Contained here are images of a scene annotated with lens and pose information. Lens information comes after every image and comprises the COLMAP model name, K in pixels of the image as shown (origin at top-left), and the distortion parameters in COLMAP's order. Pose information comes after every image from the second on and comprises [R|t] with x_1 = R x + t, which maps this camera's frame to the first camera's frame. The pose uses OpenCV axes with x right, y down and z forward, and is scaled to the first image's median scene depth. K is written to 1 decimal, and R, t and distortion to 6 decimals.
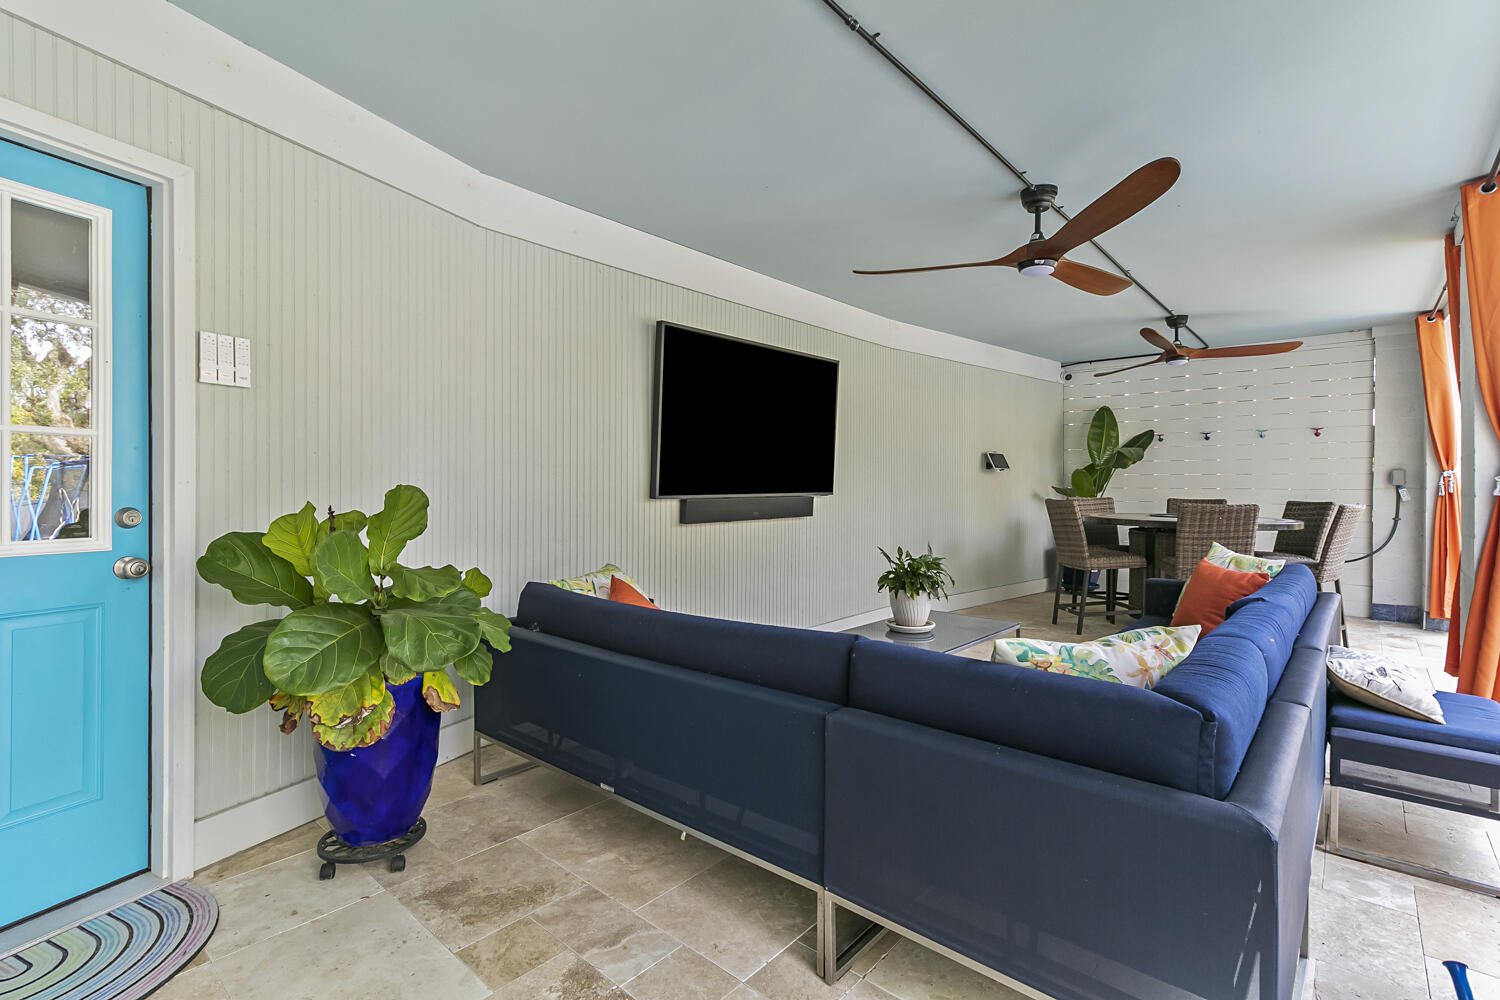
lens RADIAL K [[702.5, 0, 756.2], [0, 702.5, 490.3], [0, 0, 1]] dist [0.002934, 0.001230]
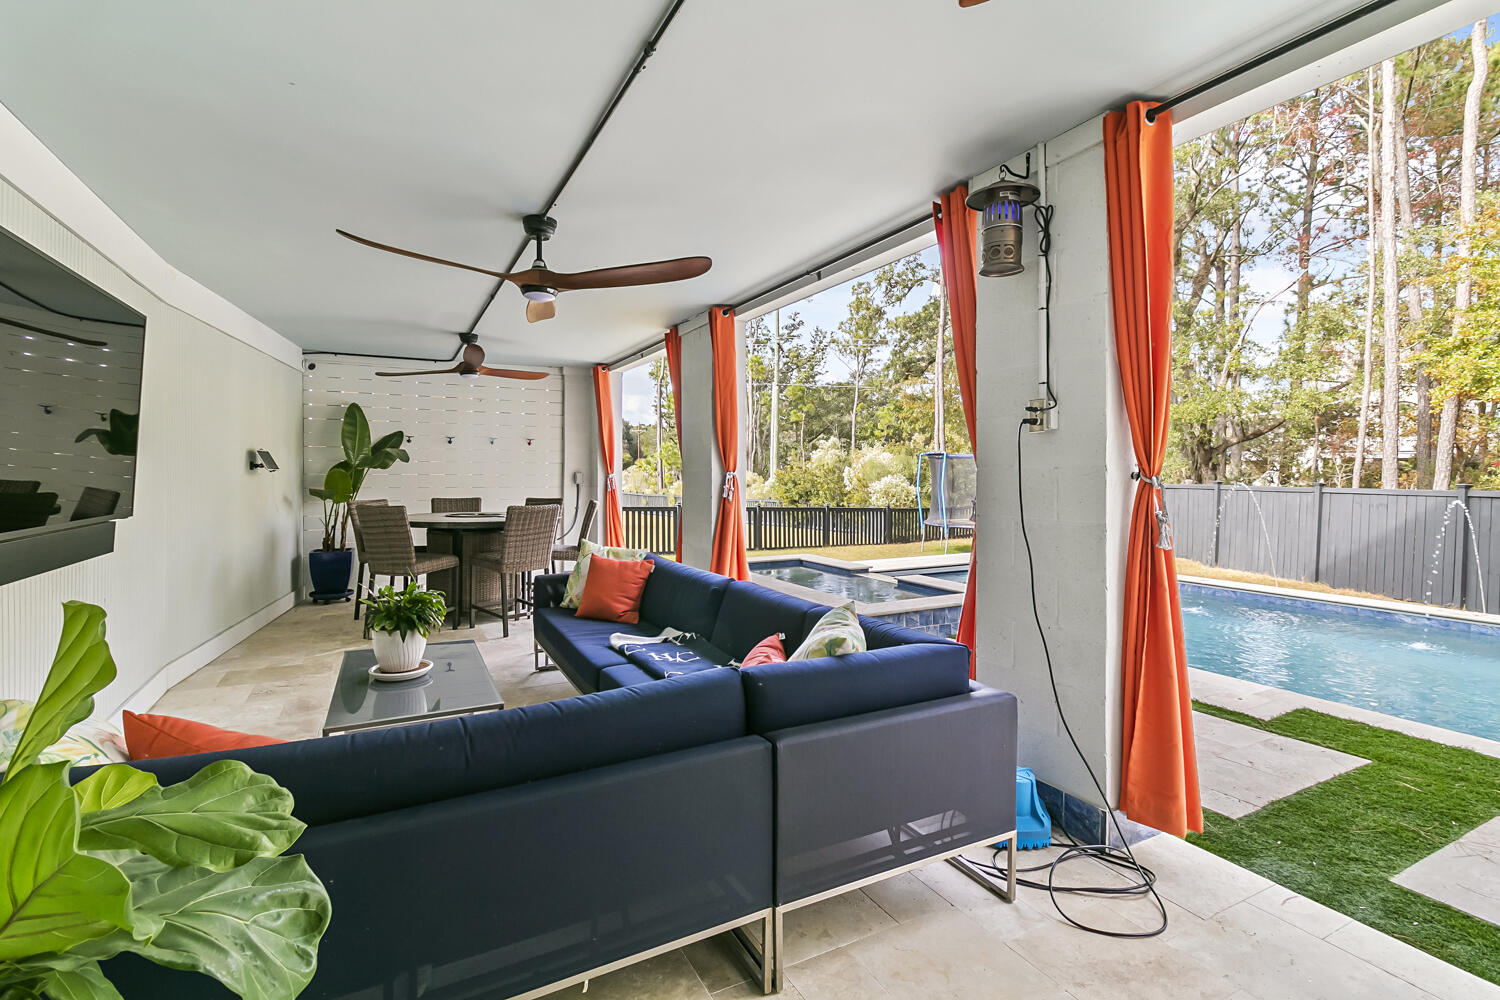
lens RADIAL K [[702.5, 0, 746.5], [0, 702.5, 497.1], [0, 0, 1]] dist [0.002934, 0.001230]
pose [[0.362784, -0.036683, 0.931151, -0.215864], [0.005068, 0.999288, 0.037393, -0.025051], [-0.931859, -0.008846, 0.362712, 0.156081]]
